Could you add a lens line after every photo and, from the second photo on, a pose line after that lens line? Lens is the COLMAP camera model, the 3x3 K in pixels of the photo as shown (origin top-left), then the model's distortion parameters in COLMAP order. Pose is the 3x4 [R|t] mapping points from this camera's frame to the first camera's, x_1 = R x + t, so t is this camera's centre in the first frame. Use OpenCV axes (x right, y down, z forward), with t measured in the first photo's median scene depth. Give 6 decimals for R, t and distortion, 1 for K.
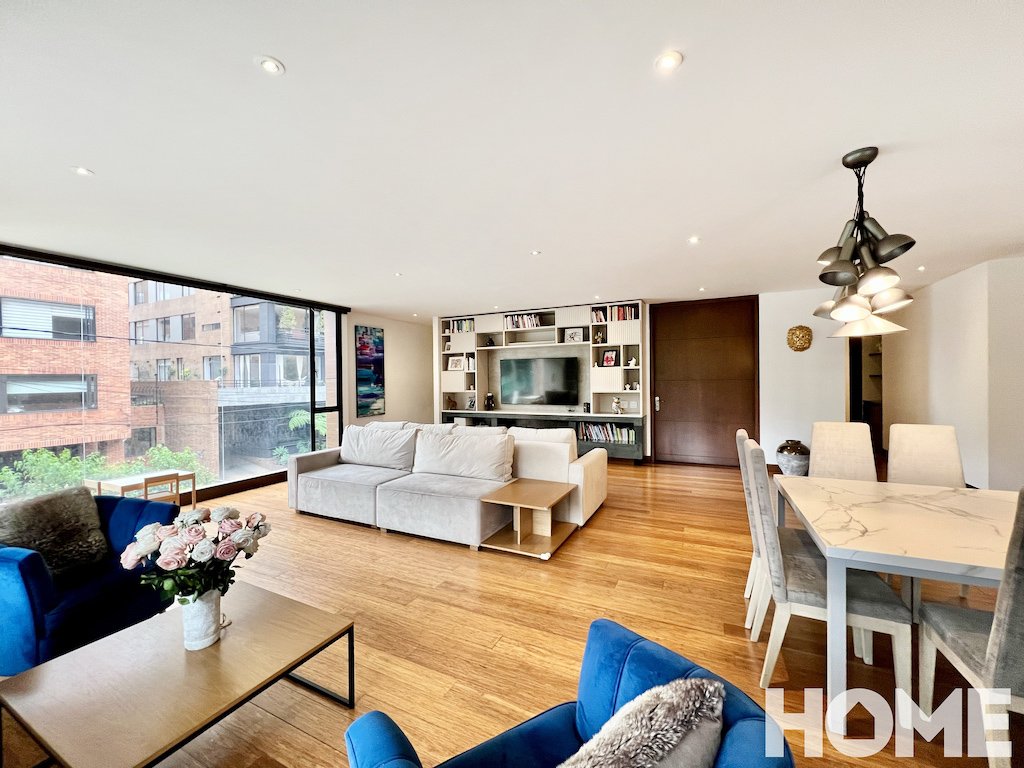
lens RADIAL K [[409.5, 0, 512.4], [0, 409.5, 383.6], [0, 0, 1]] dist [-0.000976, 0.000026]
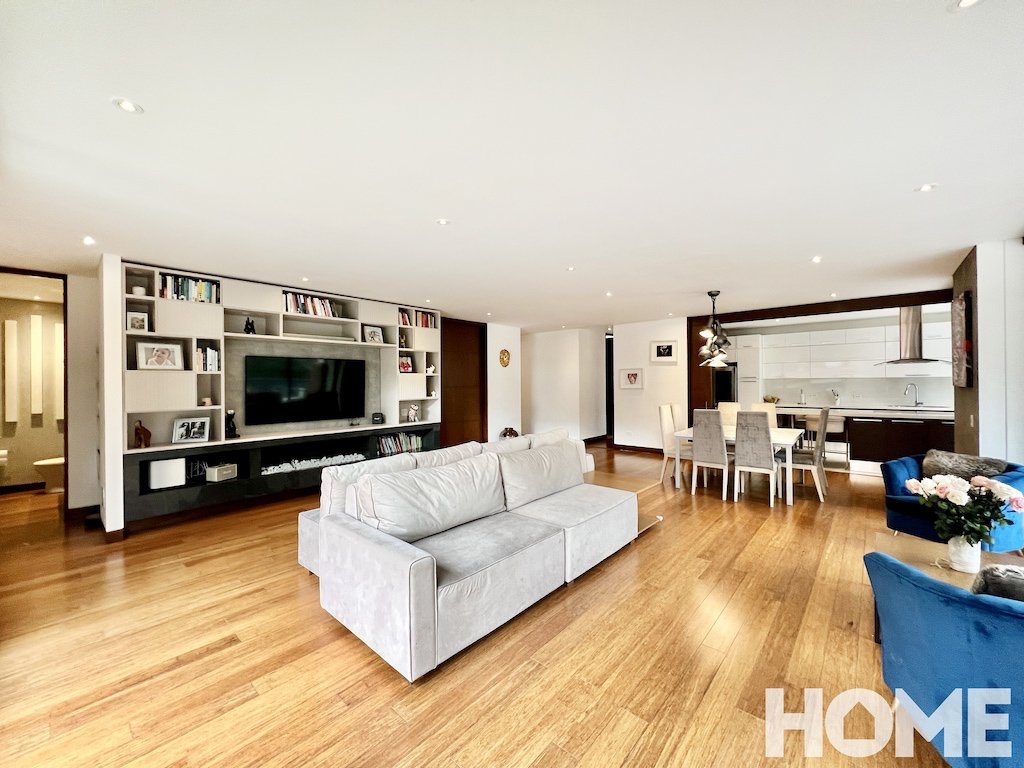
lens RADIAL K [[409.5, 0, 509.8], [0, 409.5, 382.5], [0, 0, 1]] dist [-0.000976, 0.000026]
pose [[0.271654, 0.009577, 0.962347, -0.598513], [0.015606, 0.999775, -0.014354, -0.001678], [-0.962269, 0.018918, 0.271443, 0.497385]]
